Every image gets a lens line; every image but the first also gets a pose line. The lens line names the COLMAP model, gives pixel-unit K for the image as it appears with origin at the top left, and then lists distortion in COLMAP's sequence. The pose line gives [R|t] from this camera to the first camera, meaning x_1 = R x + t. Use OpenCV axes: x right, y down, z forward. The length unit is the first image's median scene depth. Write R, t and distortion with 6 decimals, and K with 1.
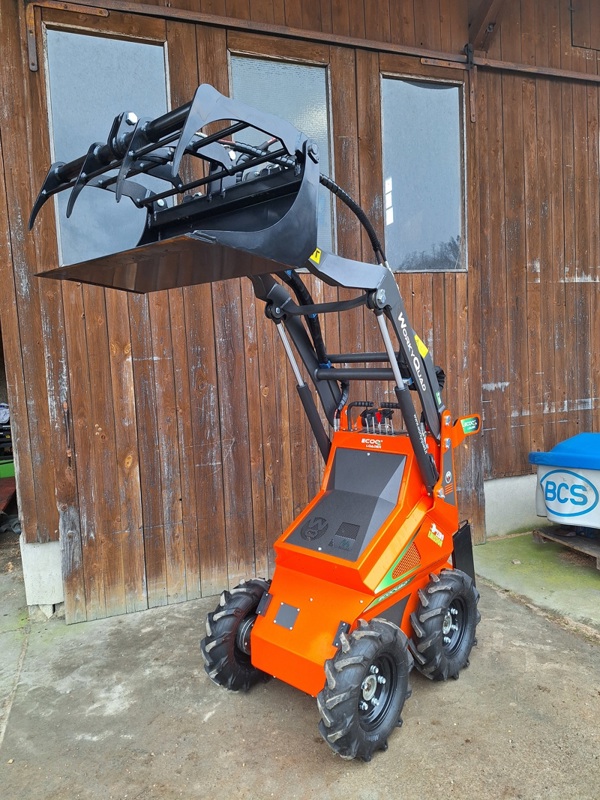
lens RADIAL K [[568.8, 0, 302.5], [0, 568.8, 398.1], [0, 0, 1]] dist [0.054529, -0.060564]
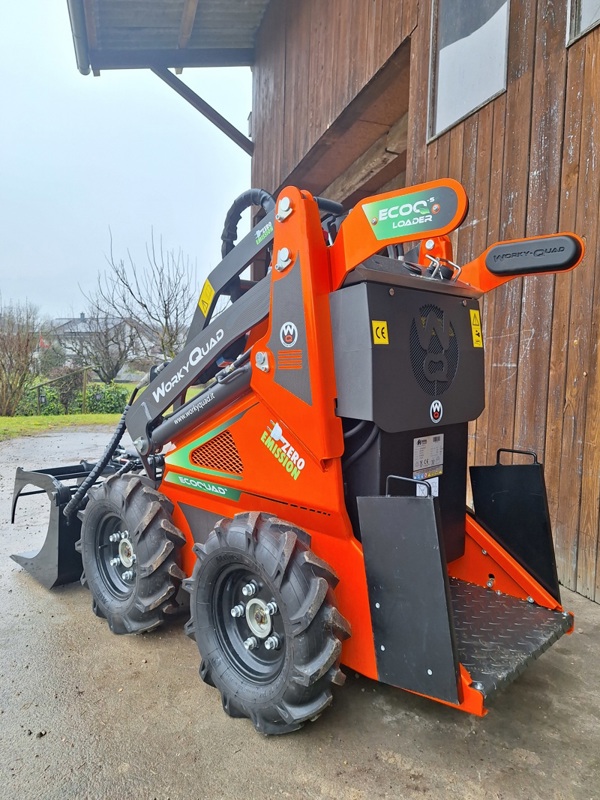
lens RADIAL K [[568.8, 0, 283.9], [0, 568.8, 401.1], [0, 0, 1]] dist [0.054529, -0.060564]
pose [[-0.081918, 0.106575, -0.990924, 0.595162], [-0.090902, 0.989323, 0.113917, 0.112748], [0.992485, 0.099409, -0.071355, 0.837180]]
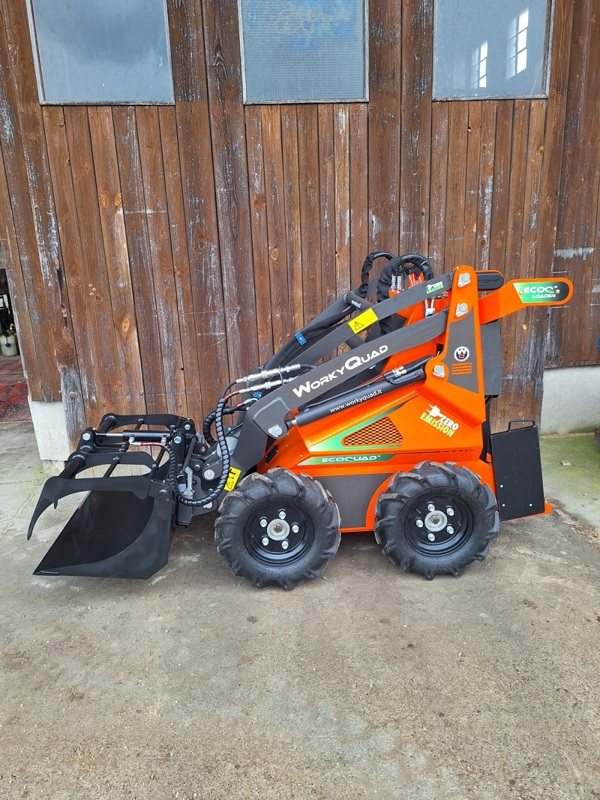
lens RADIAL K [[568.8, 0, 293.0], [0, 568.8, 403.8], [0, 0, 1]] dist [0.054529, -0.060564]
pose [[0.973393, 0.065377, -0.219618, 0.187787], [-0.020596, 0.979518, 0.200301, 0.042836], [0.228215, -0.190449, 0.954802, 0.130474]]
